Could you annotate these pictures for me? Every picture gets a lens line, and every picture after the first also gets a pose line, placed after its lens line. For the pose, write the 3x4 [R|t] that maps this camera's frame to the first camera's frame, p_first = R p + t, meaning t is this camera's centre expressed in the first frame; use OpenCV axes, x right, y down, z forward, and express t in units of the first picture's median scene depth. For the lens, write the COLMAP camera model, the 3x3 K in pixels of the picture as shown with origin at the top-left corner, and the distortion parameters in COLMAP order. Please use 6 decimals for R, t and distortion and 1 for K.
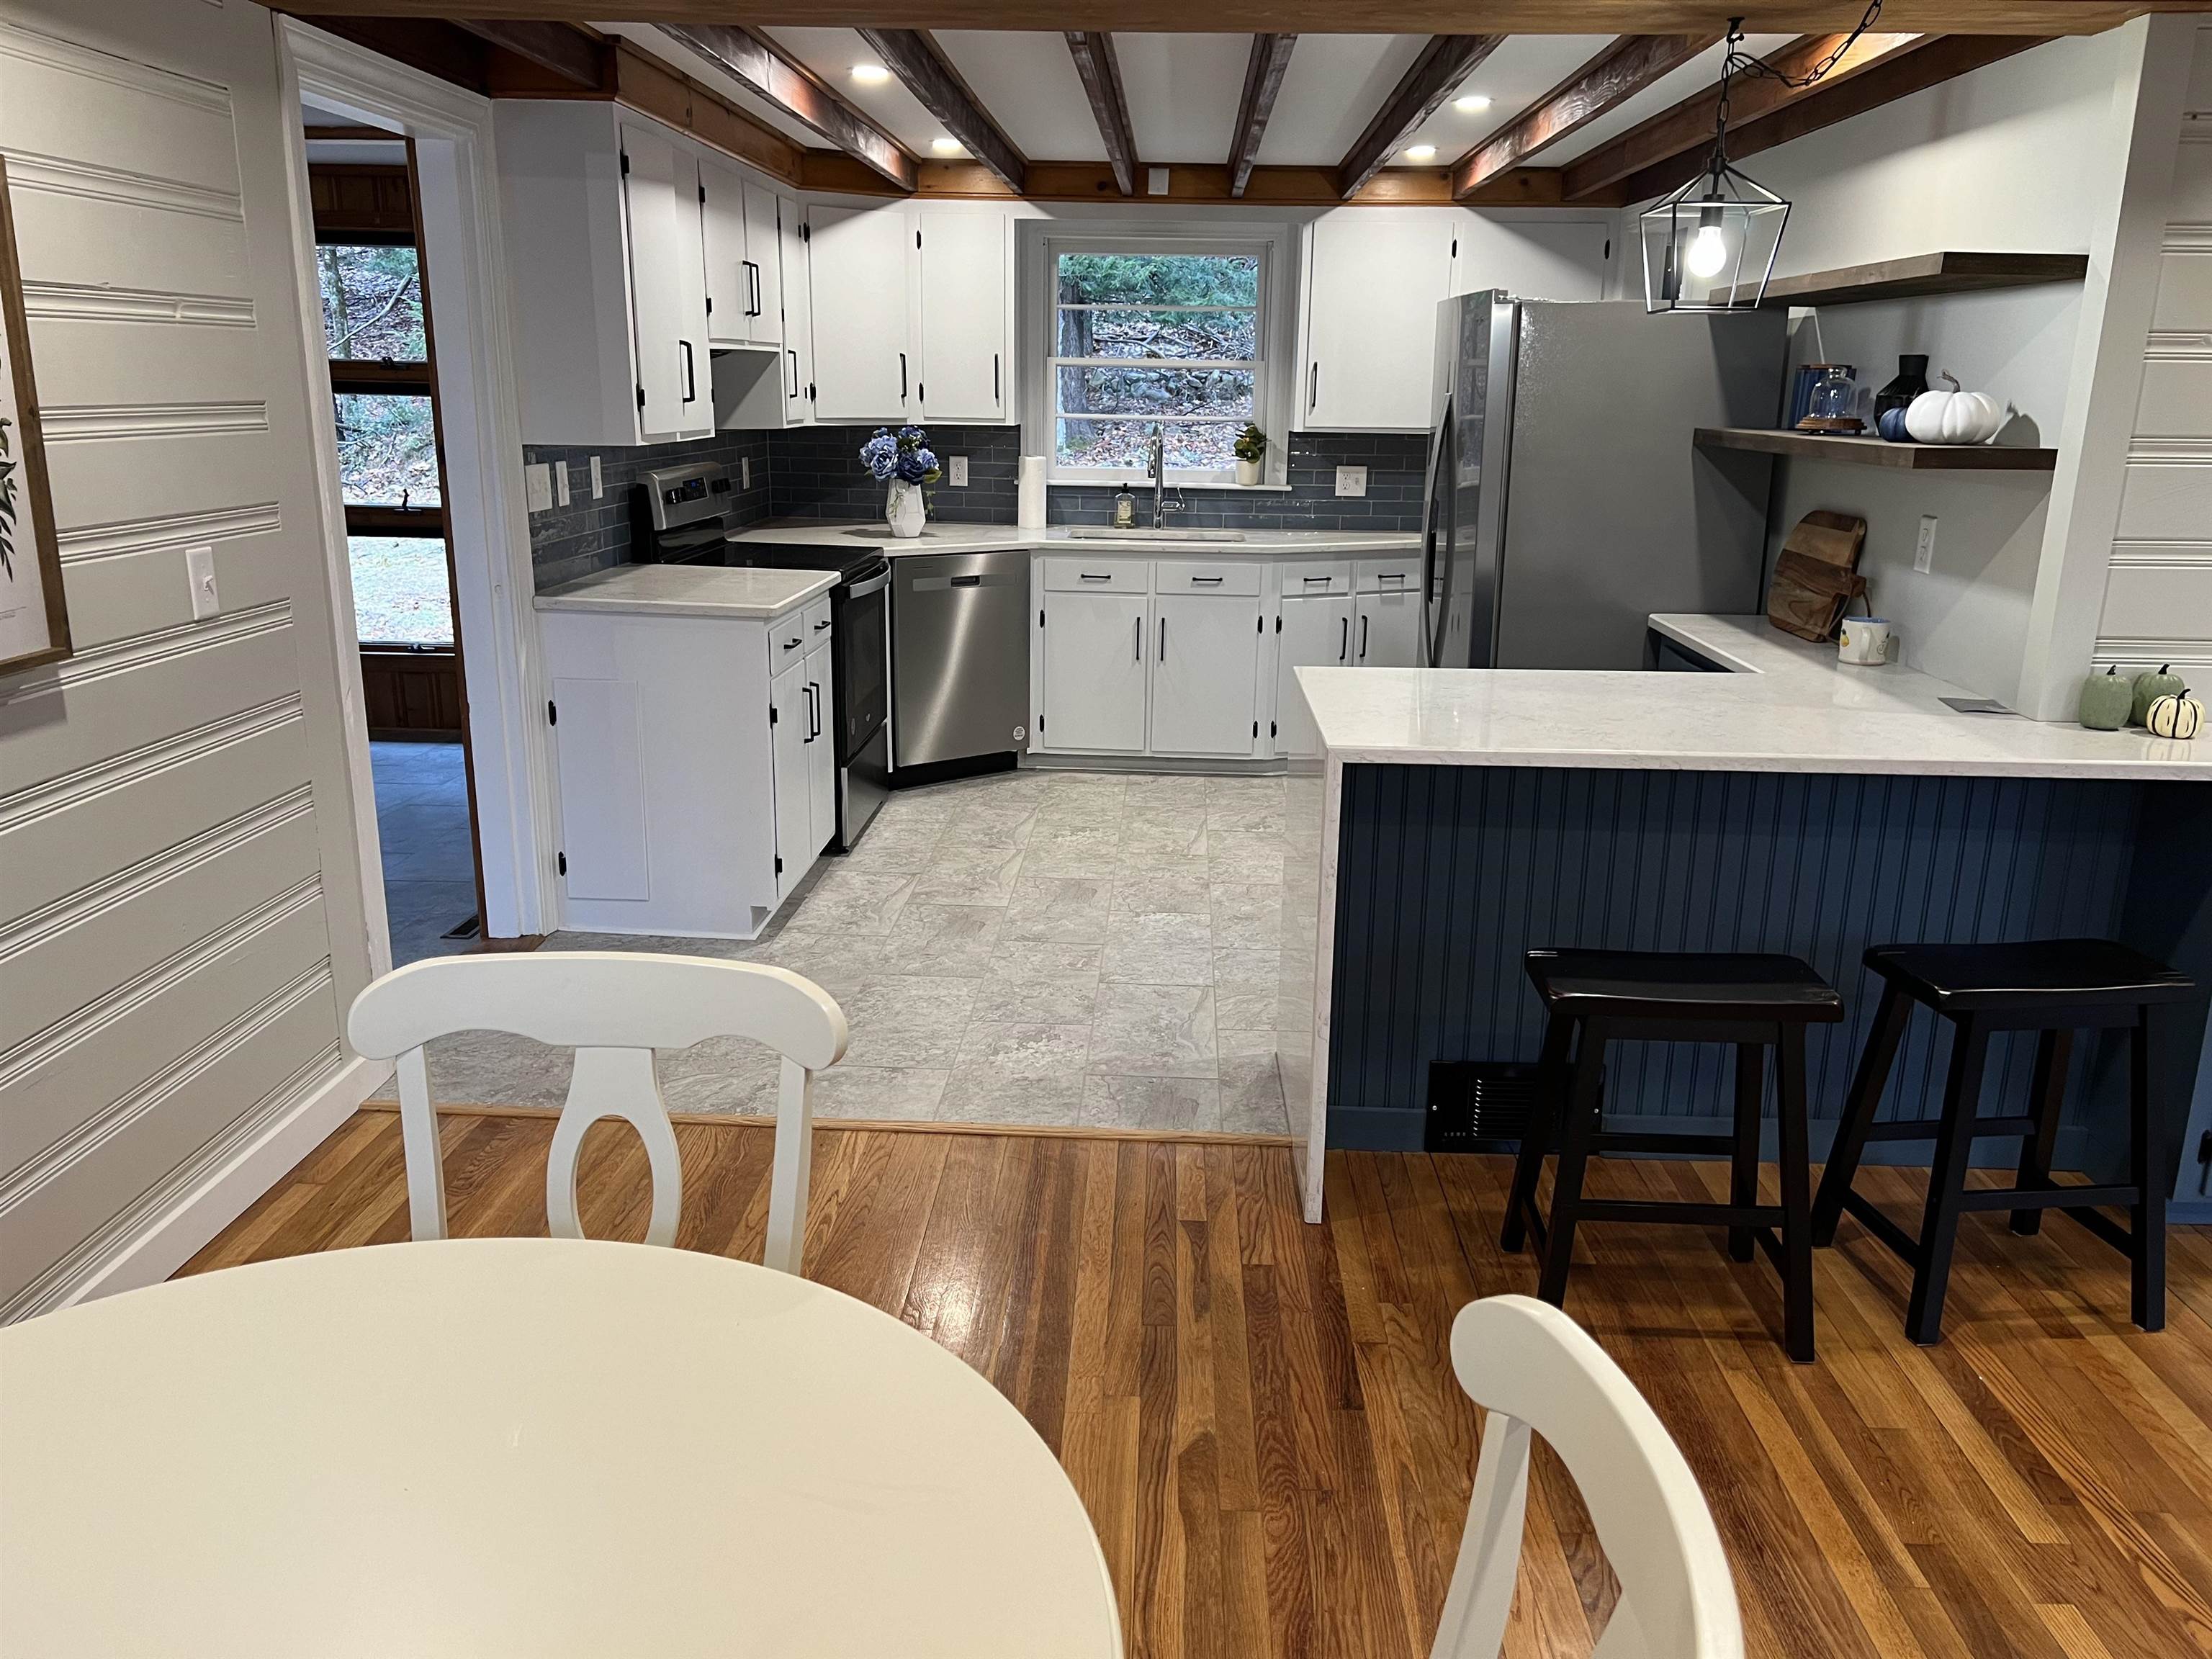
lens RADIAL K [[1718.4, 0, 1148.1], [0, 1718.4, 863.1], [0, 0, 1]] dist [0.011799, 0.000555]
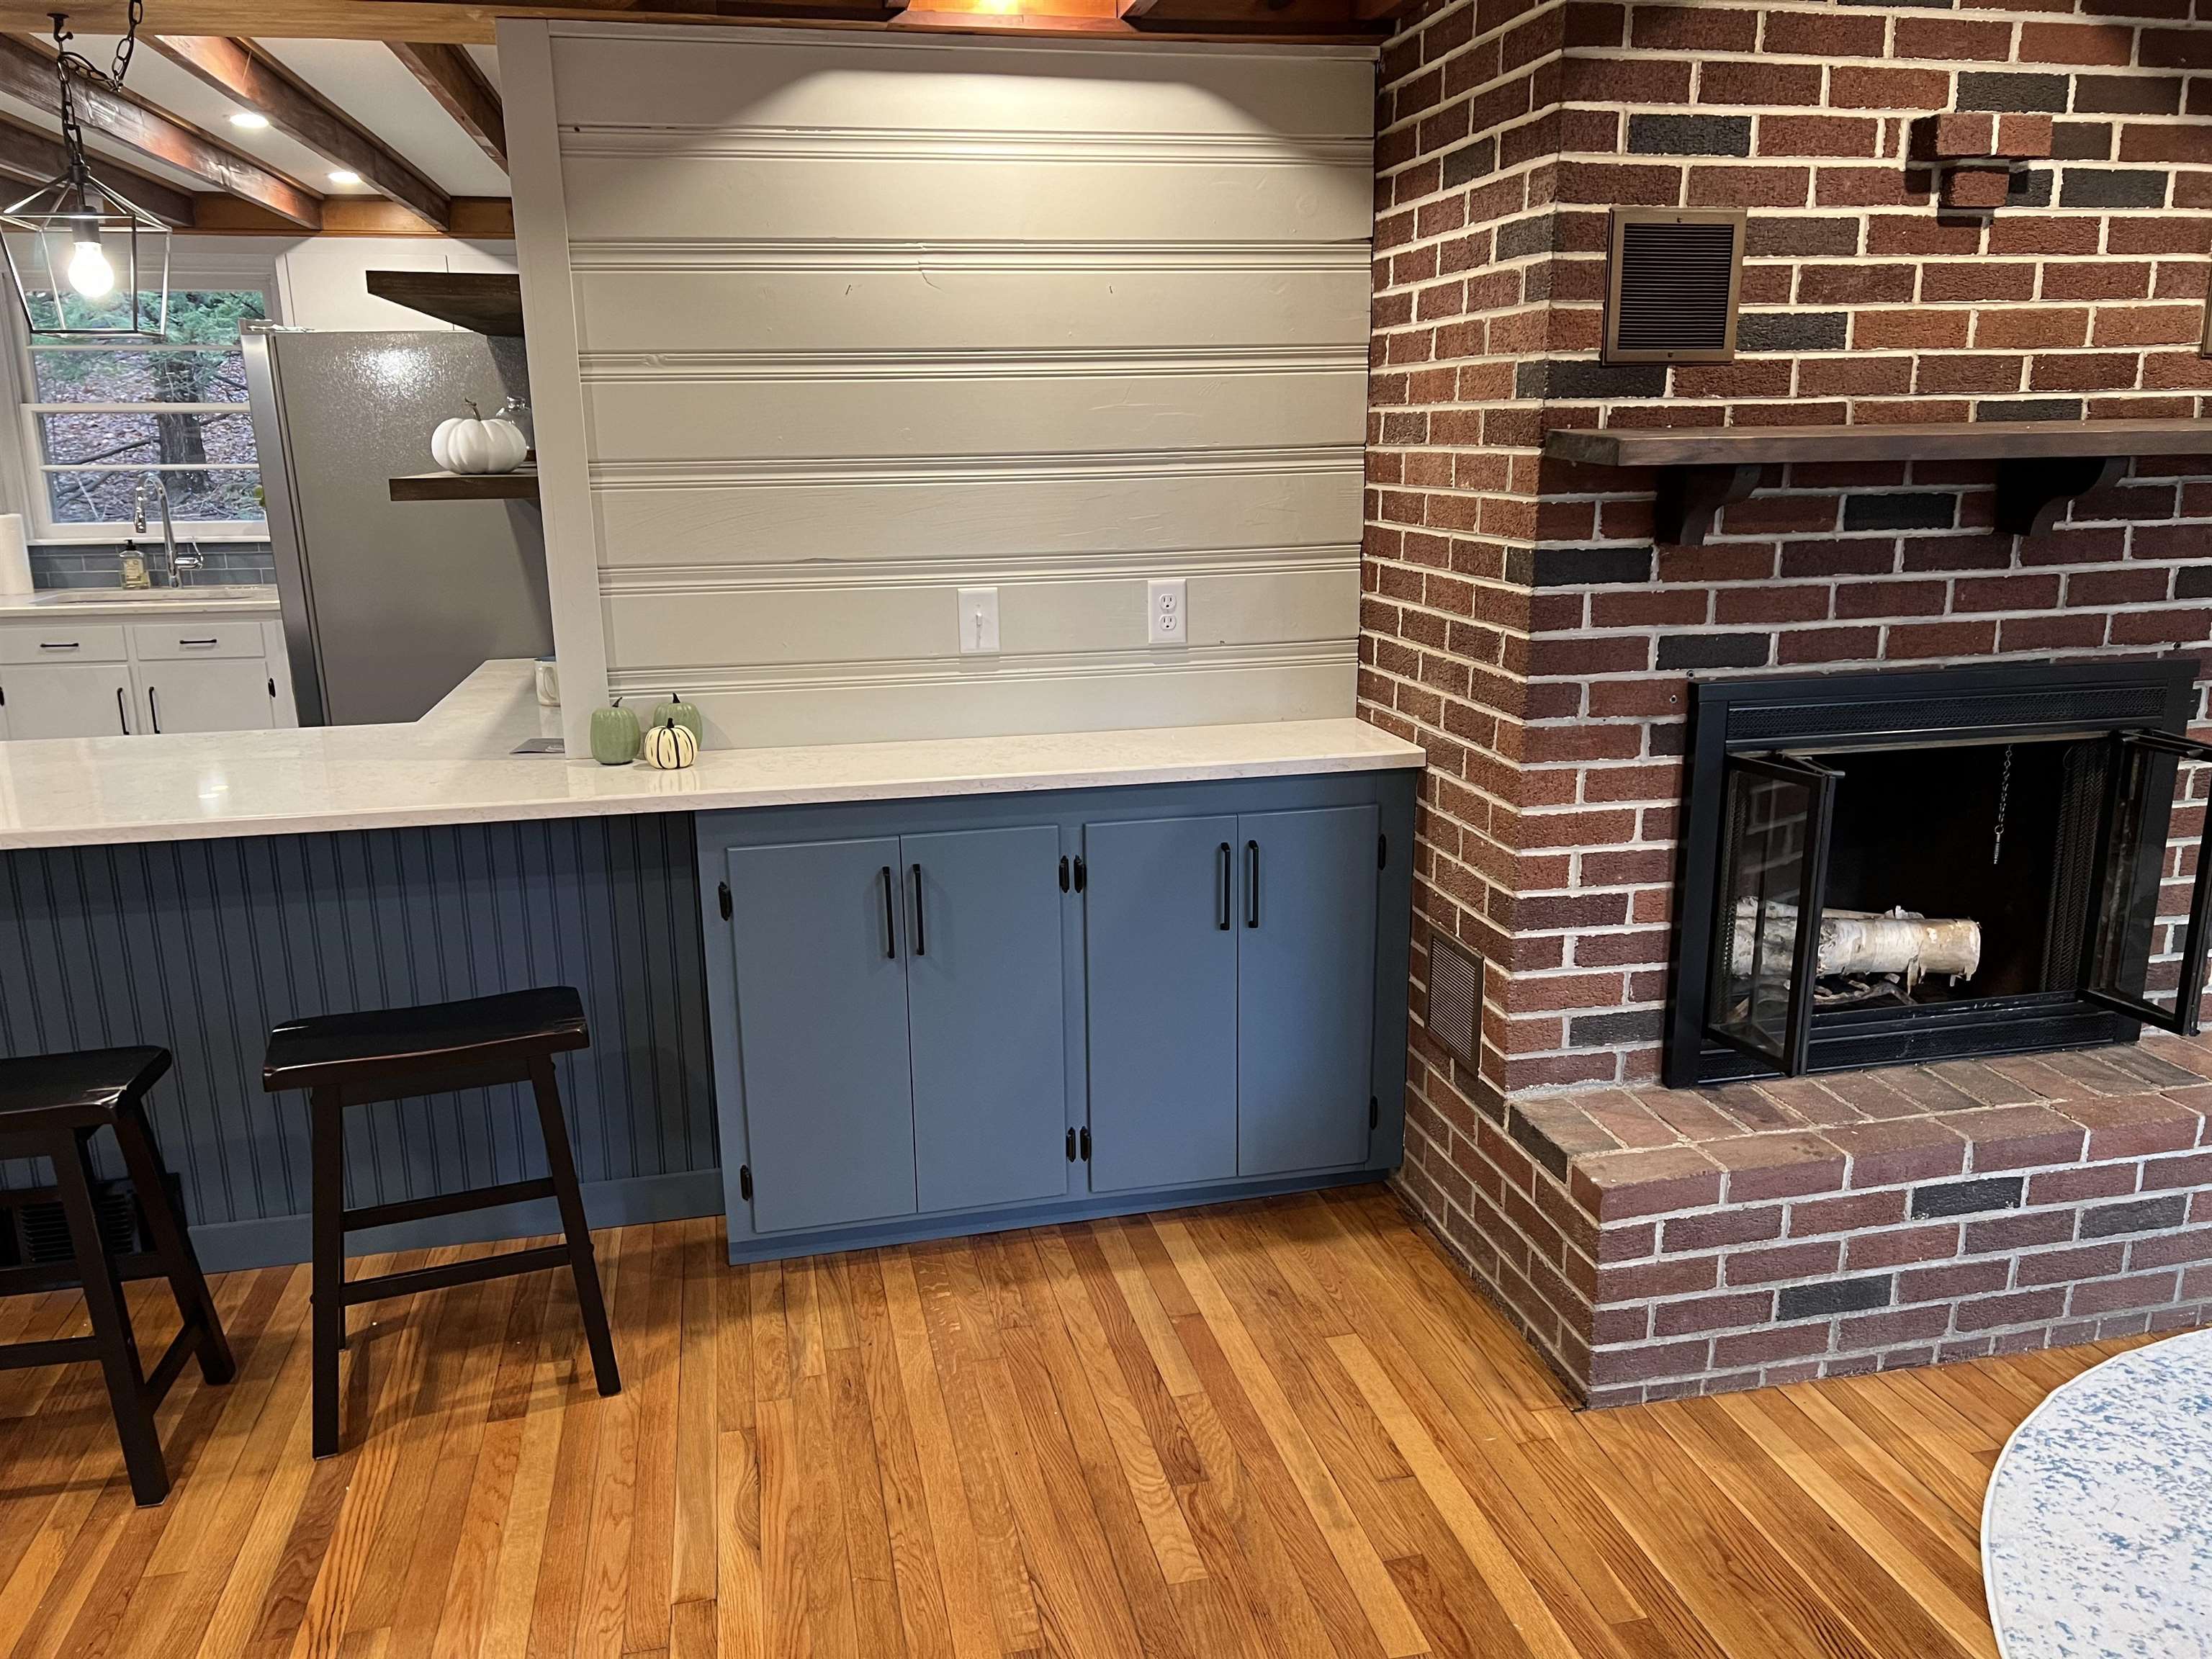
lens RADIAL K [[1712.5, 0, 1130.4], [0, 1712.5, 852.8], [0, 0, 1]] dist [0.091491, -0.096417]
pose [[0.970014, -0.090673, 0.225503, 0.274845], [0.096766, 0.995177, -0.016094, 0.007441], [-0.222956, 0.037432, 0.974110, -0.001019]]
